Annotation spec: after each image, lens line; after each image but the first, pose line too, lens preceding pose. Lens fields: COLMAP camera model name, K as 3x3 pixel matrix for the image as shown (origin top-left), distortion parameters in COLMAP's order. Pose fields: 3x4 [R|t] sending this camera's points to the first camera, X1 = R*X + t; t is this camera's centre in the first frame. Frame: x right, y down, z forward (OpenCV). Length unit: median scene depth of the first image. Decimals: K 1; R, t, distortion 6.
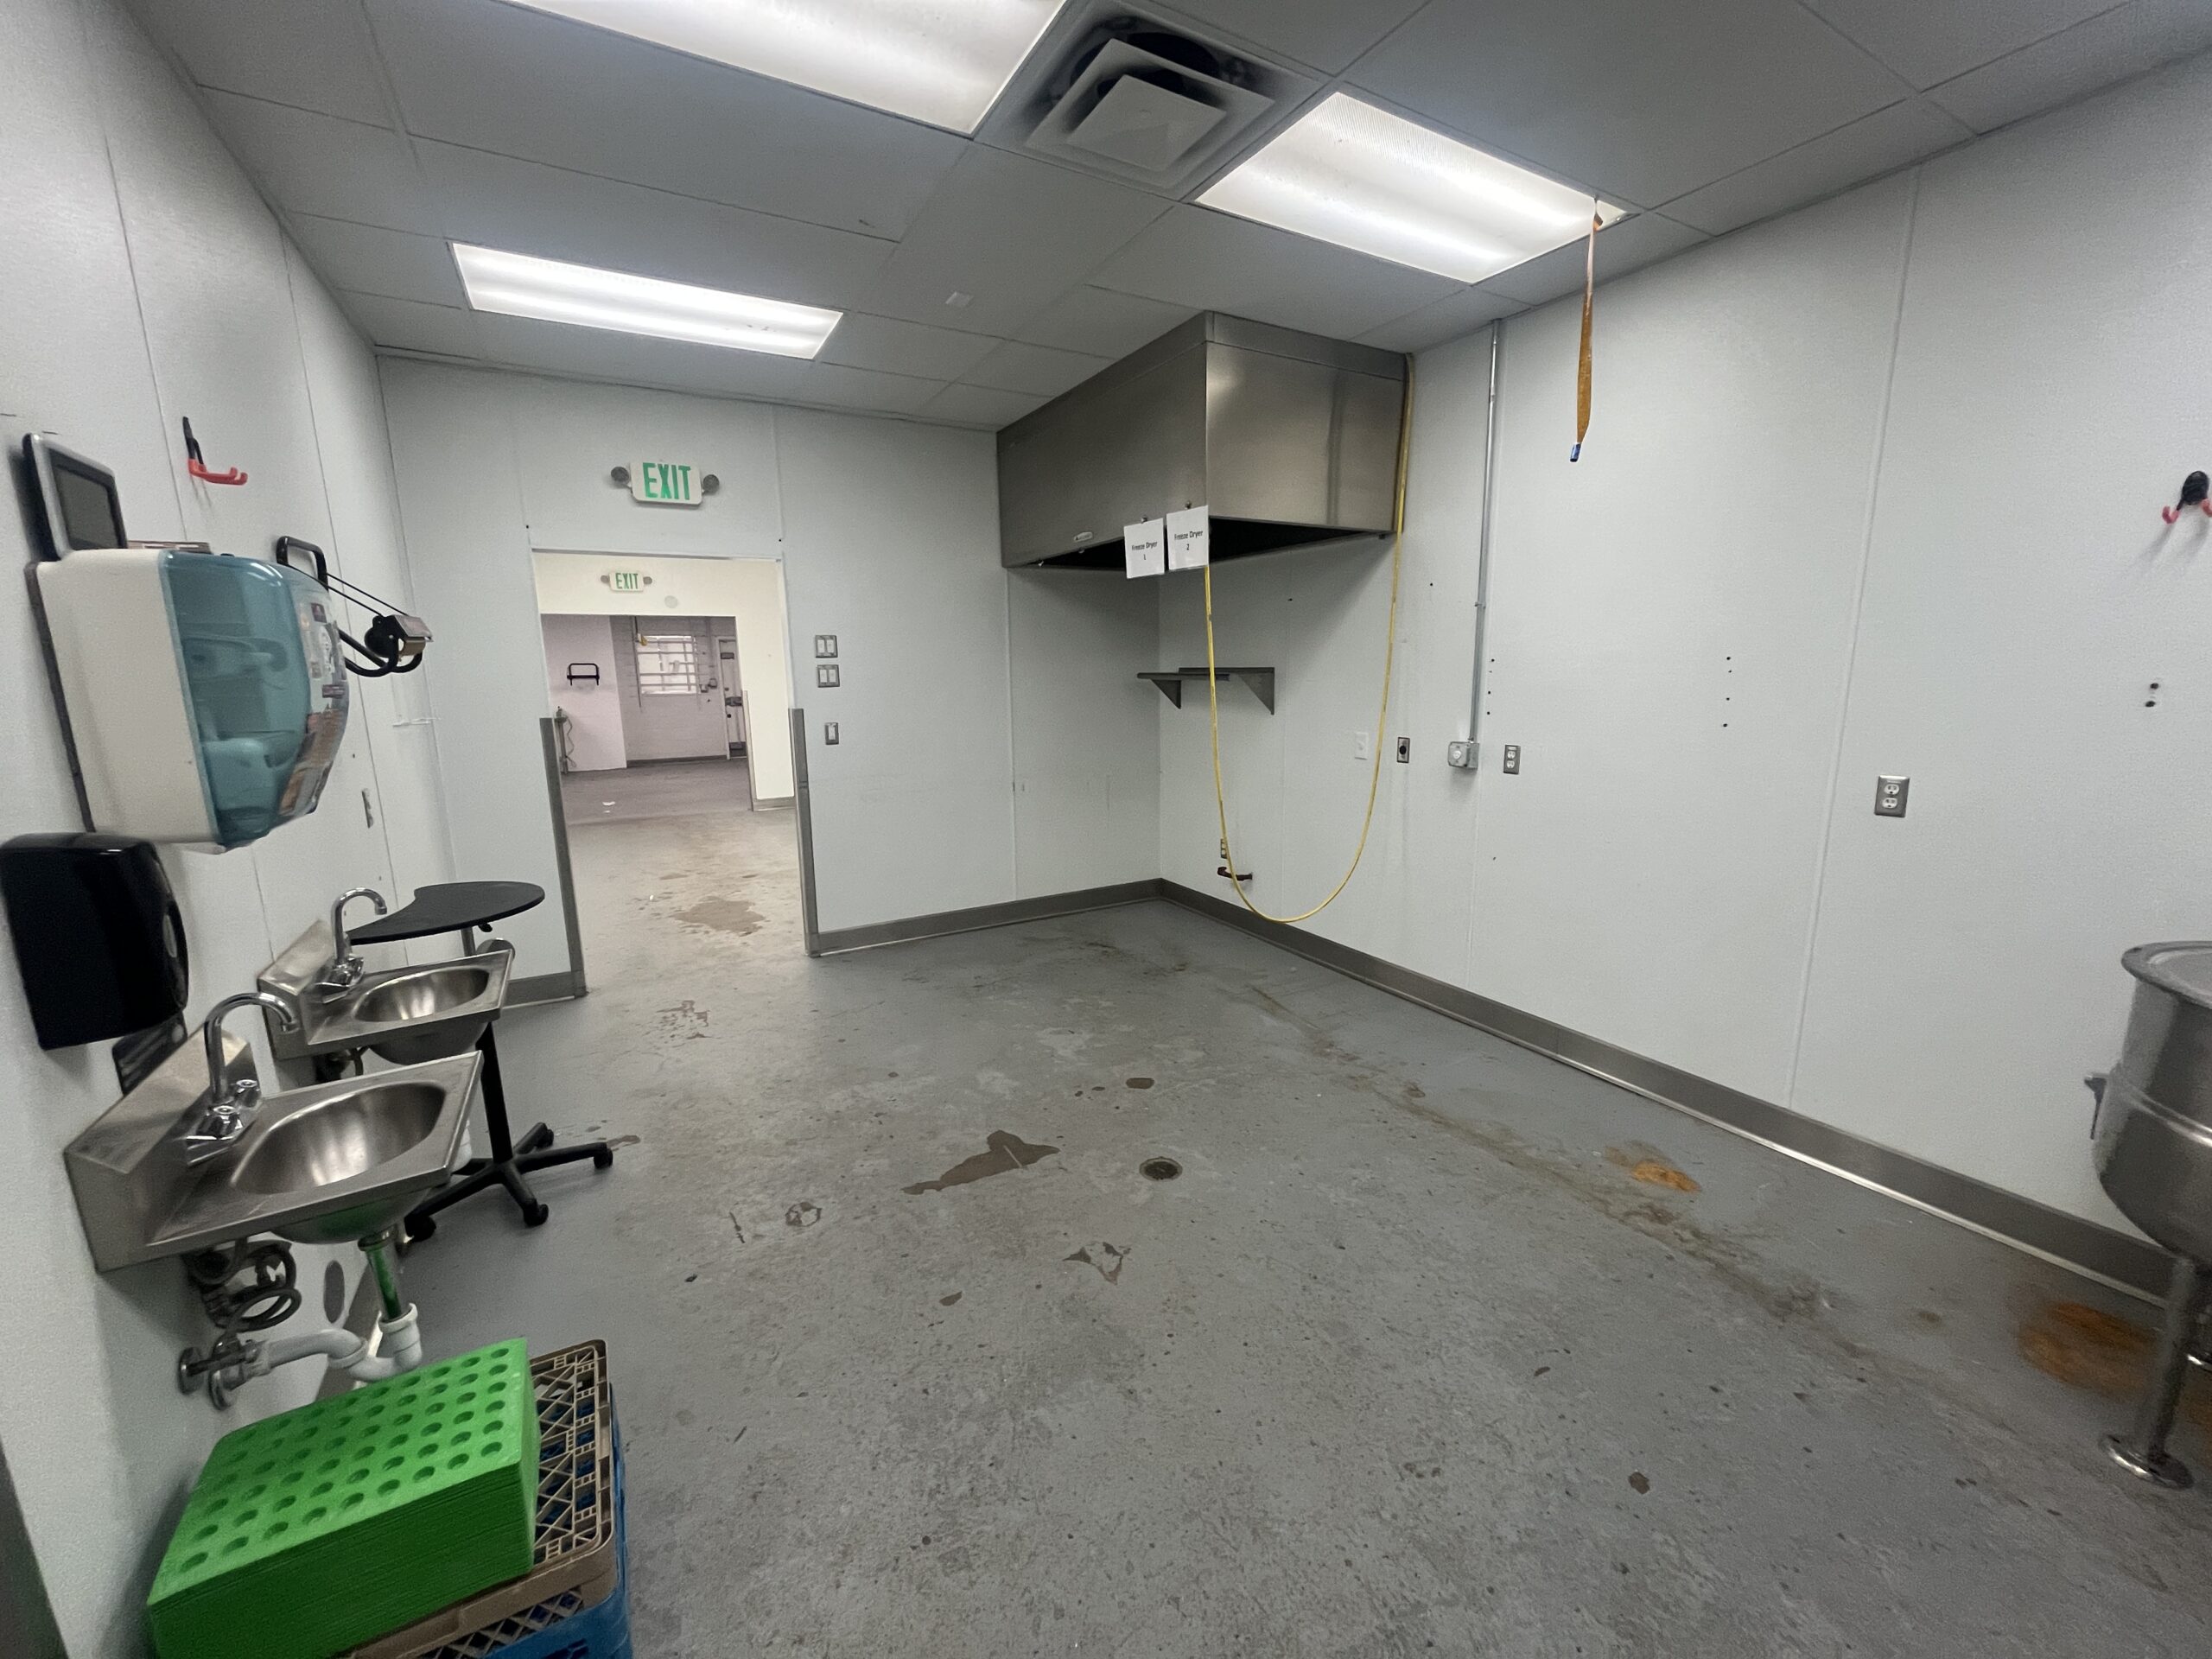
lens RADIAL K [[883.5, 0, 1112.7], [0, 883.5, 828.1], [0, 0, 1]] dist [0.000412, 0.000014]
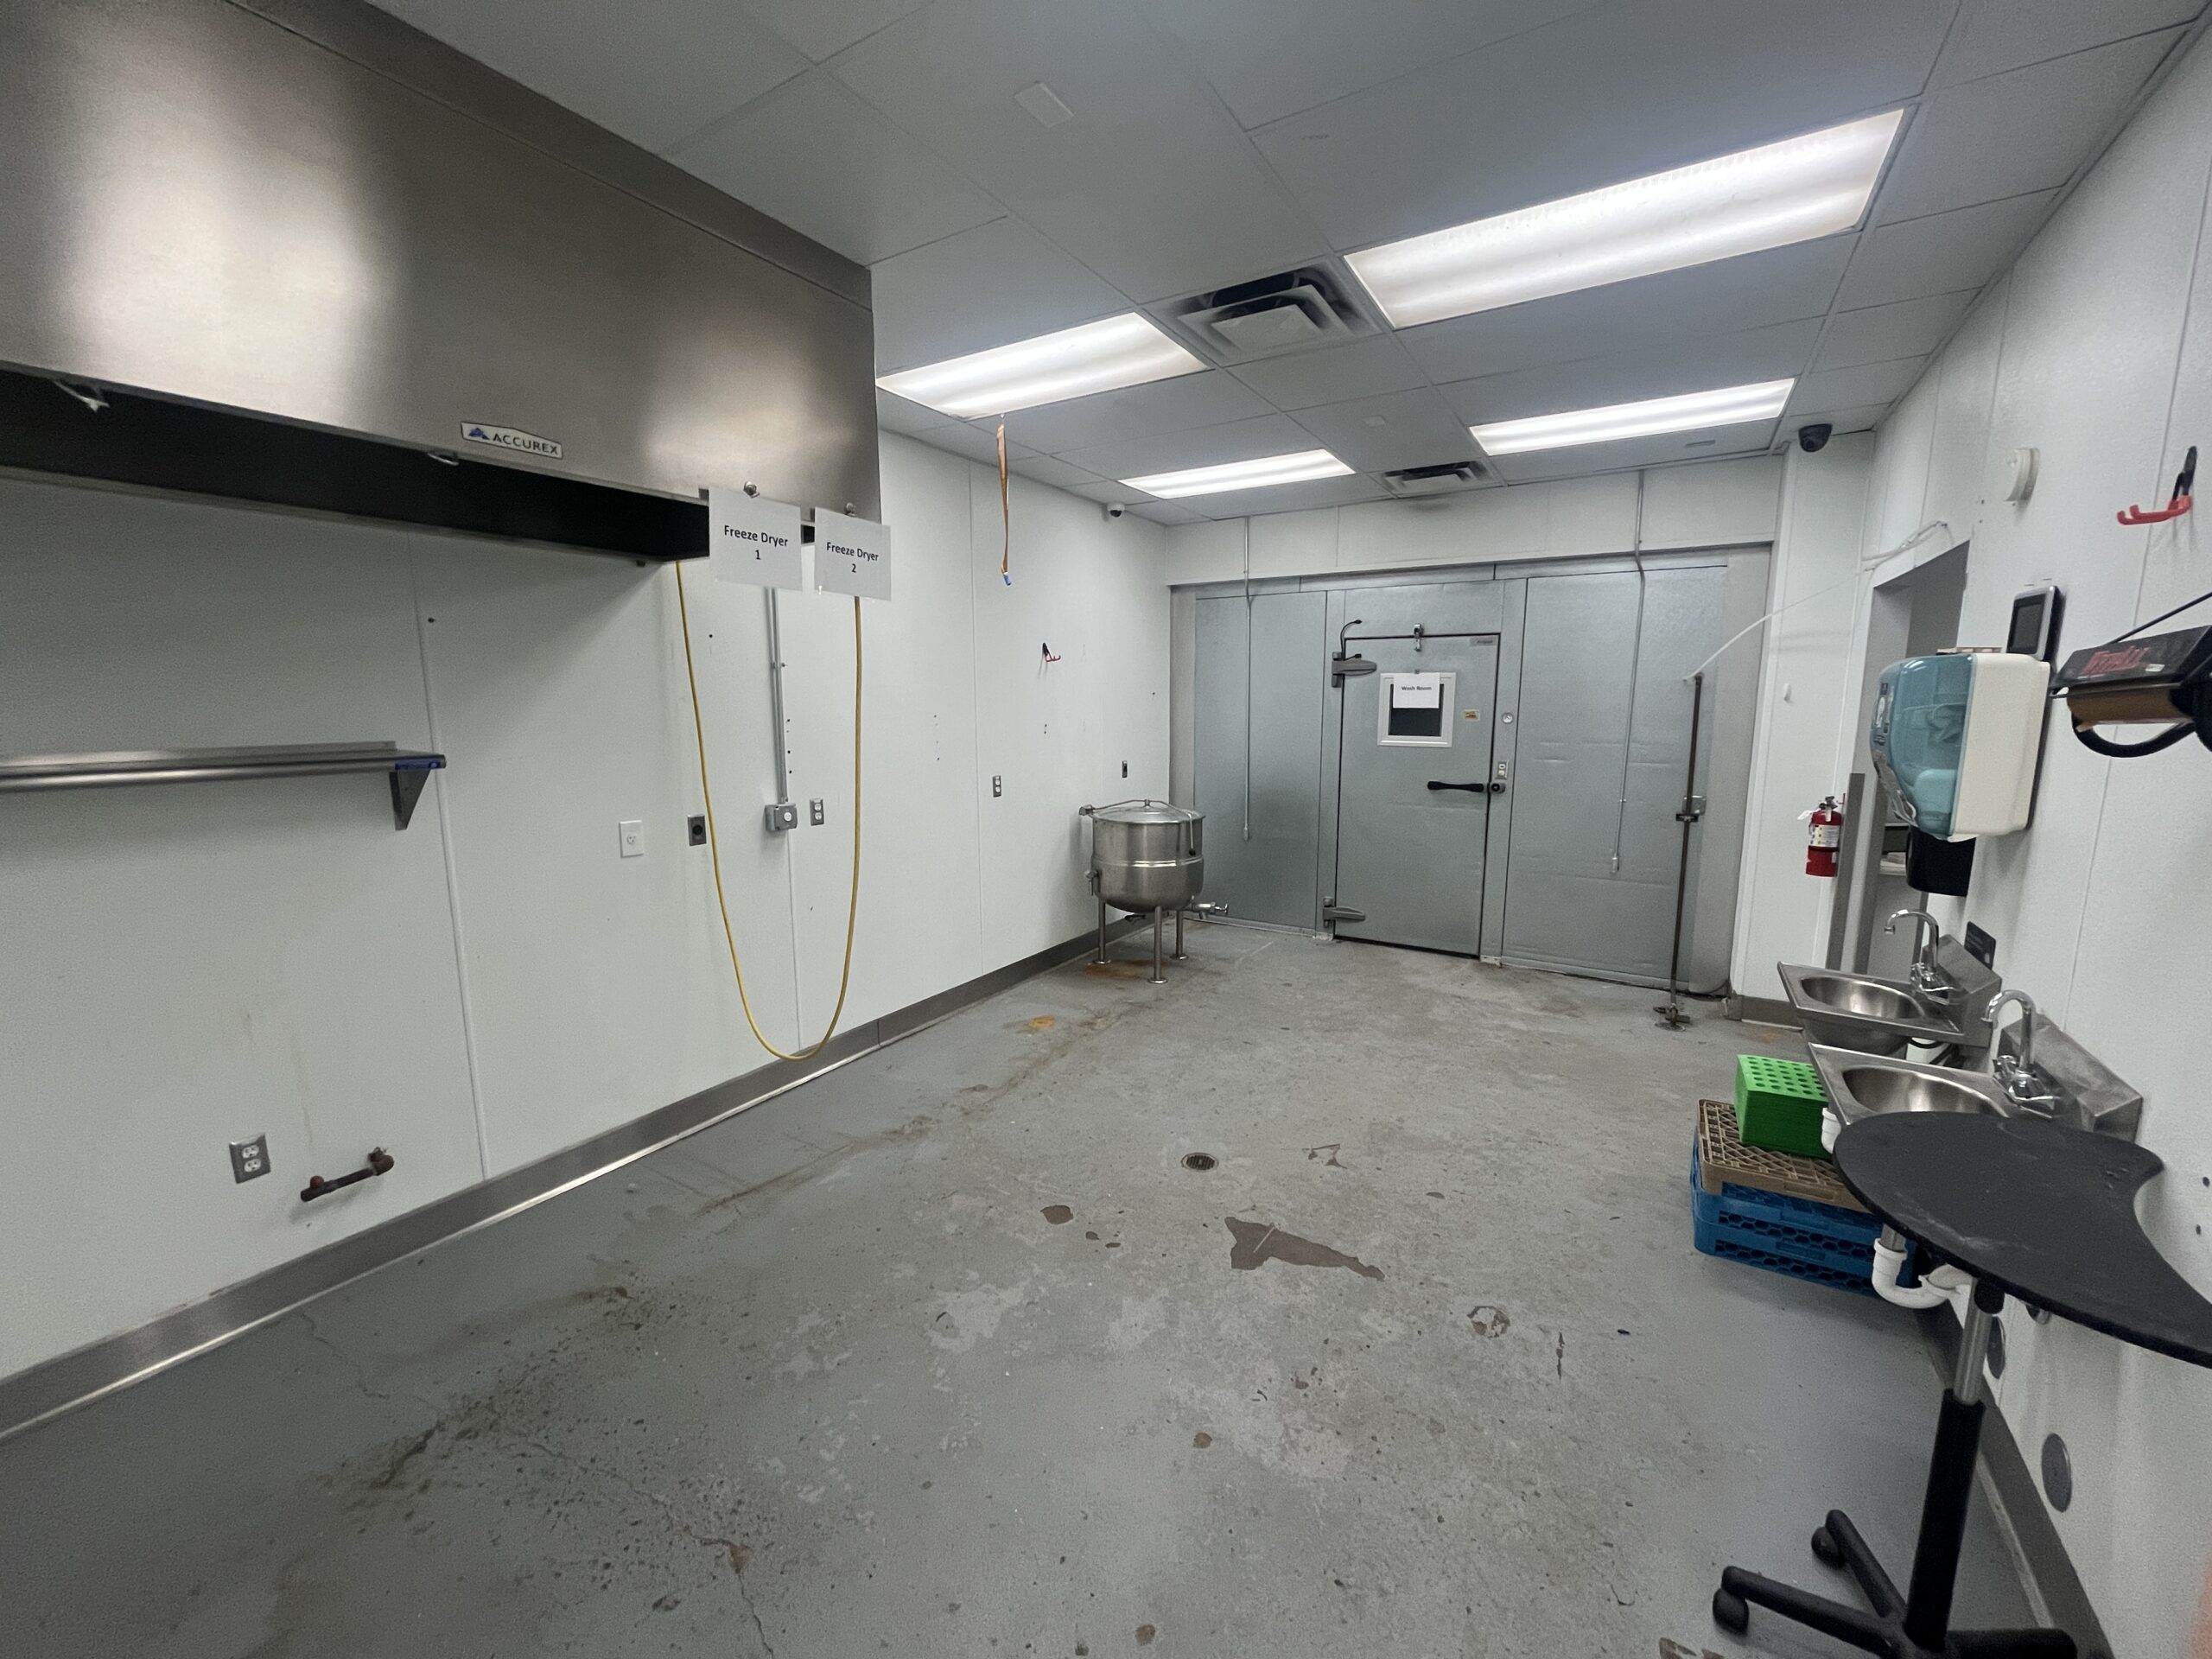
lens RADIAL K [[883.5, 0, 1112.7], [0, 883.5, 834.4], [0, 0, 1]] dist [0.000412, 0.000014]
pose [[-0.473154, -0.122340, 0.872444, -0.830378], [0.172228, 0.958357, 0.227792, -0.296025], [-0.863981, 0.258040, -0.432380, 1.473091]]
